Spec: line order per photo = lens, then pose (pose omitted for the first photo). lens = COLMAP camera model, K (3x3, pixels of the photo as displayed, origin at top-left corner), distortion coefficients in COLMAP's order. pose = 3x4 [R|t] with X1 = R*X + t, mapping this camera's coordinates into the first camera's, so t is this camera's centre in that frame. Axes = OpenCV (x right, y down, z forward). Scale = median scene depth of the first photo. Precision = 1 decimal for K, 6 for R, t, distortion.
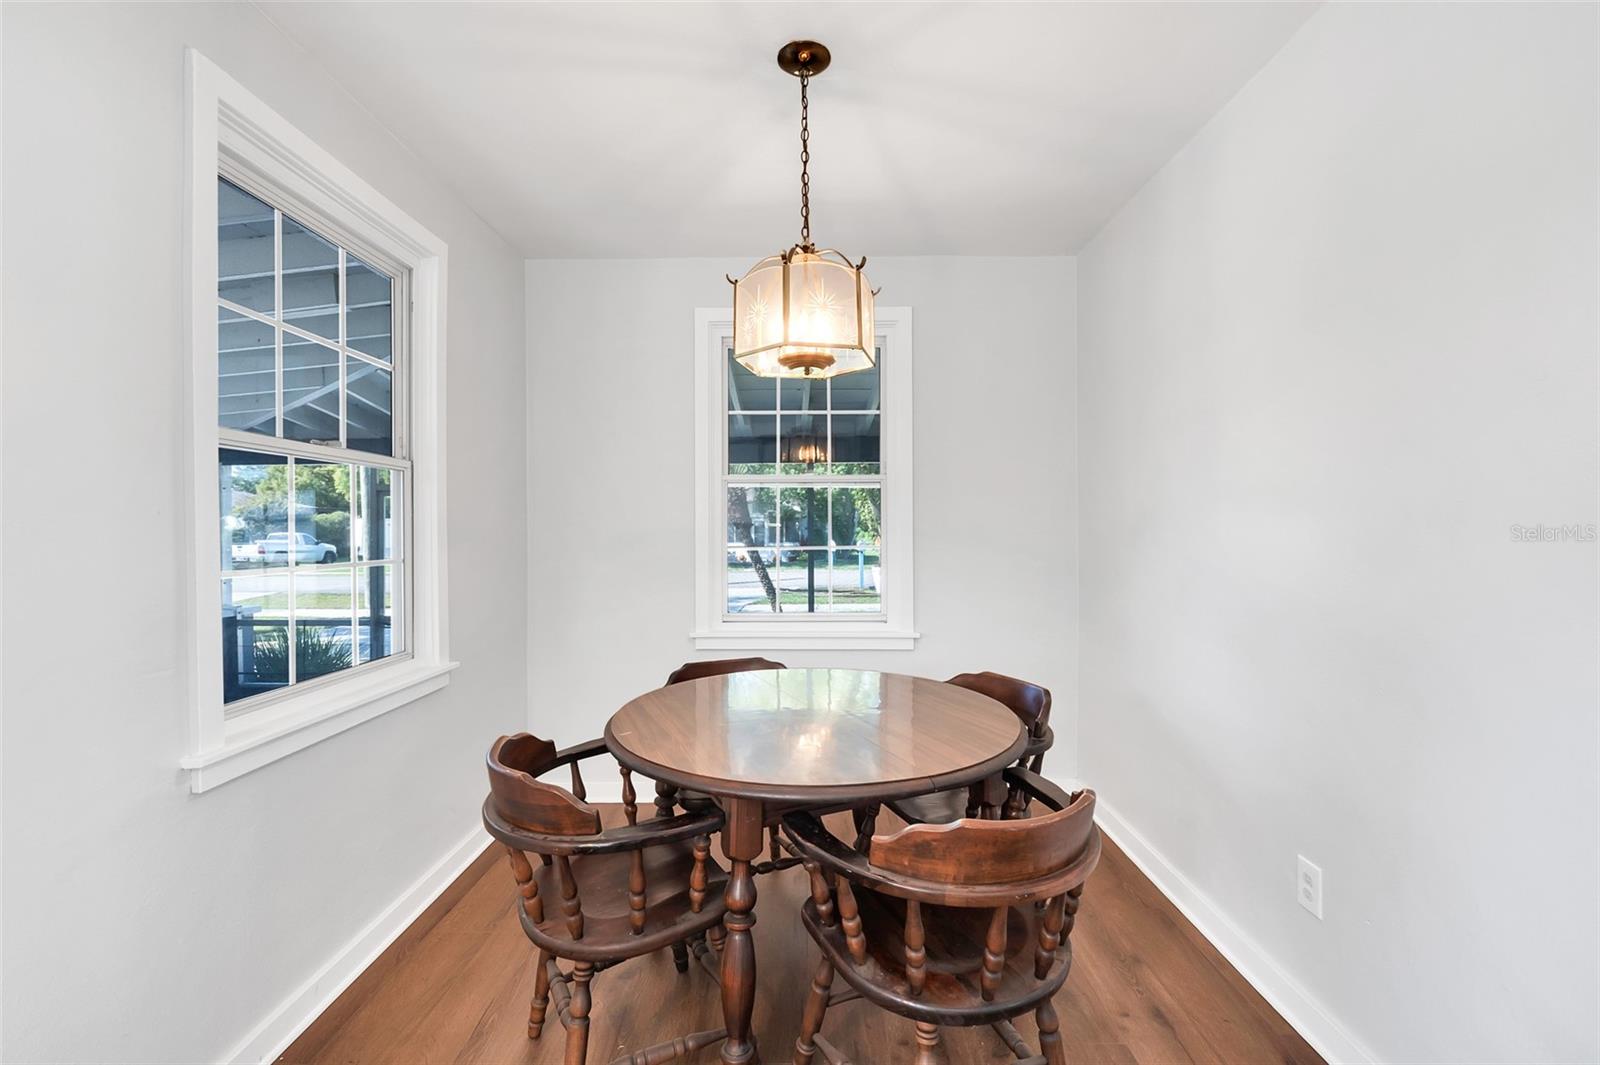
lens RADIAL K [[669.9, 0, 801.9], [0, 669.9, 534.6], [0, 0, 1]] dist [-0.013670, 0.000725]
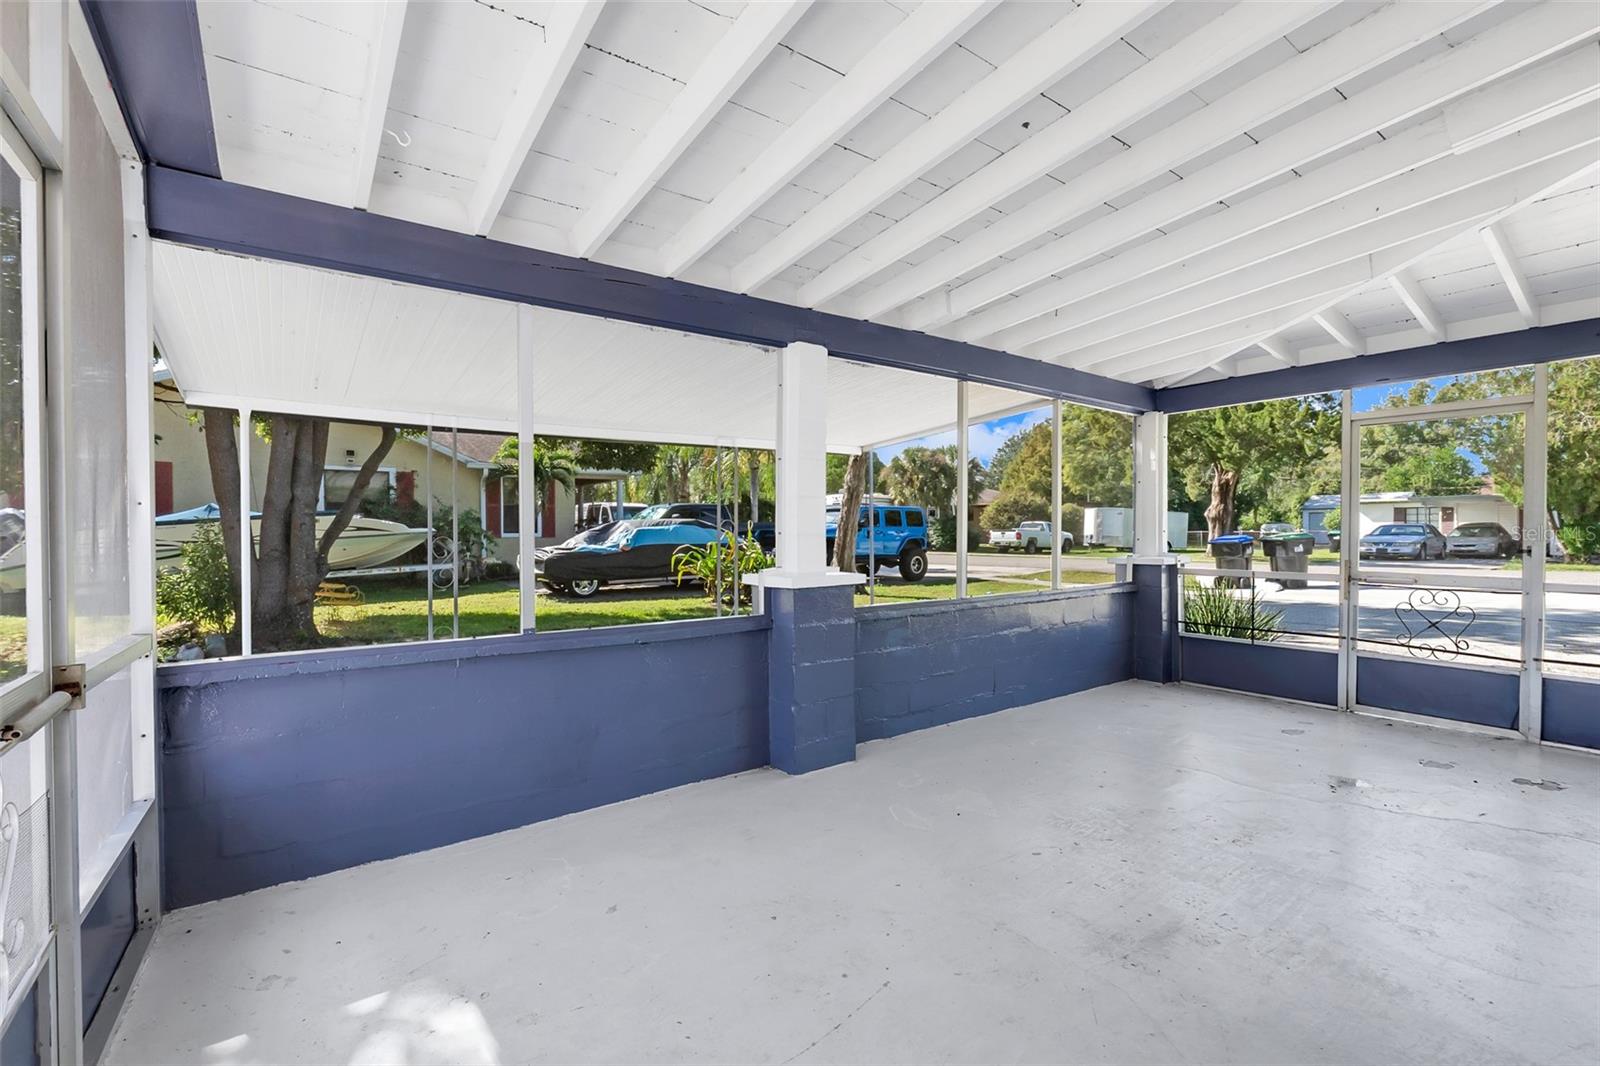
lens RADIAL K [[704.9, 0, 809.1], [0, 704.9, 536.8], [0, 0, 1]] dist [-0.005388, 0.000544]
pose [[0.600570, 0.007381, -0.799538, -1.078188], [-0.000161, 0.999958, 0.009110, 0.230571], [0.799572, -0.005342, 0.600546, -0.222539]]
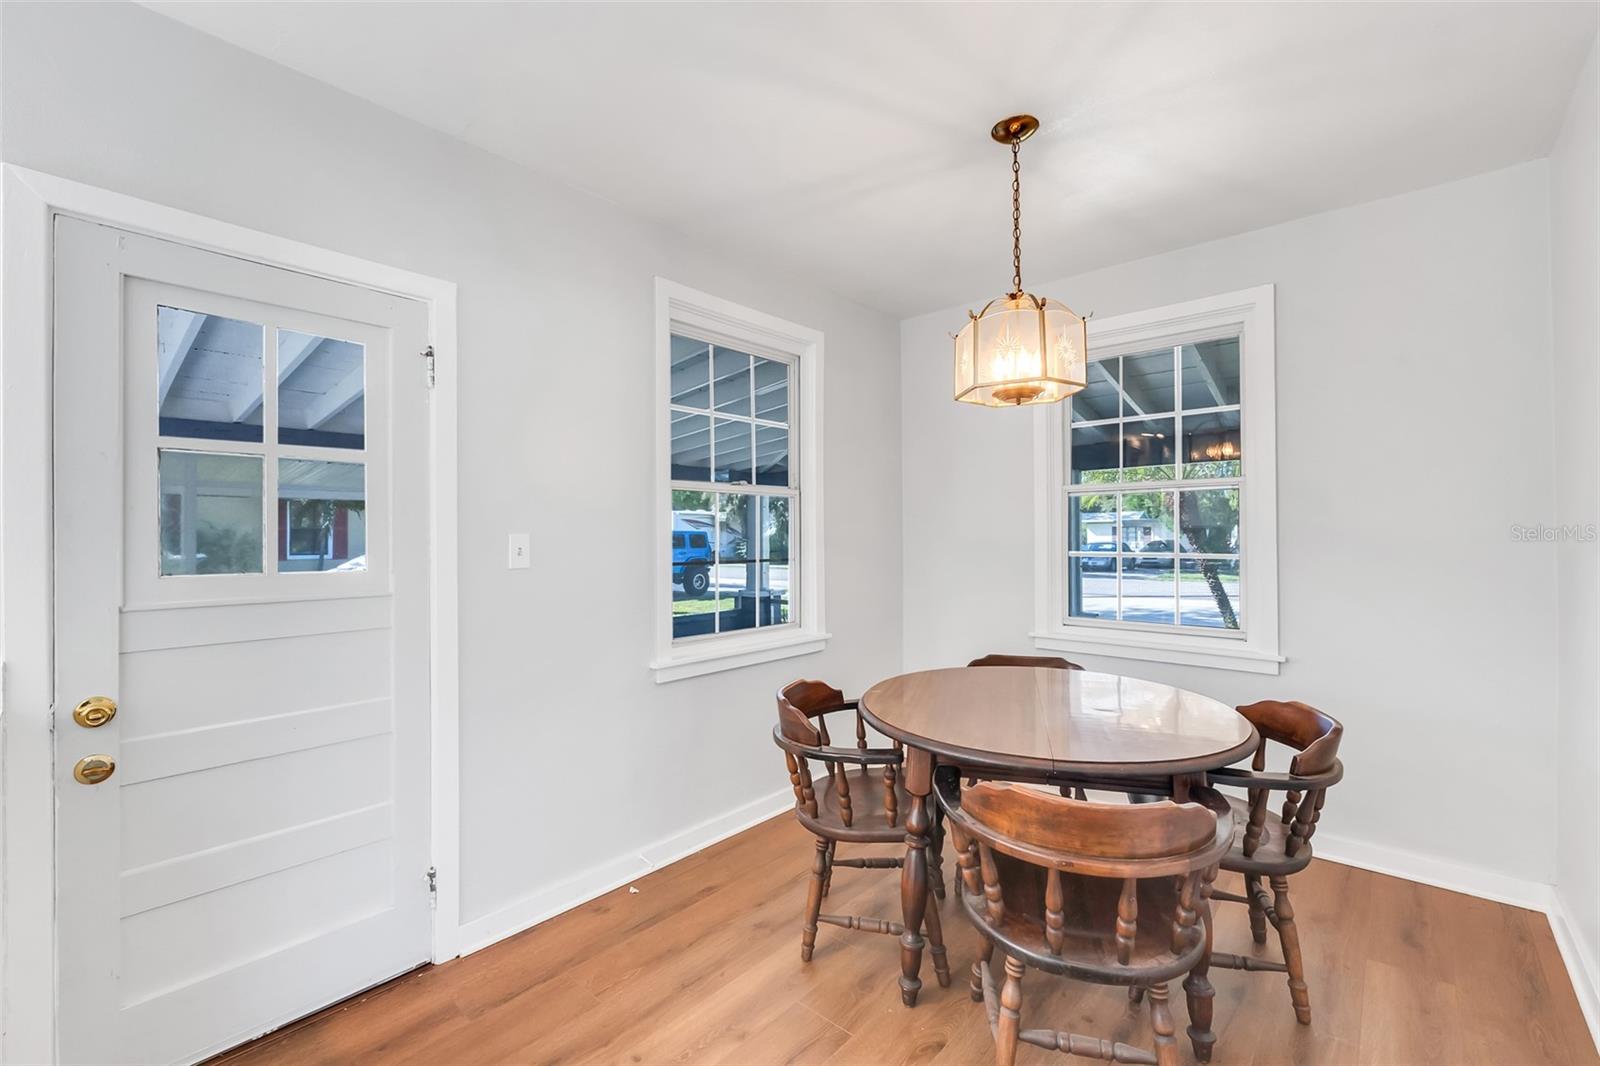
lens RADIAL K [[669.9, 0, 811.7], [0, 669.9, 535.4], [0, 0, 1]] dist [-0.013670, 0.000725]
pose [[0.758207, 0.000022, -0.652014, 0.459763], [-0.002961, 0.999990, -0.003410, -0.009117], [0.652007, 0.004516, 0.758199, -0.092377]]
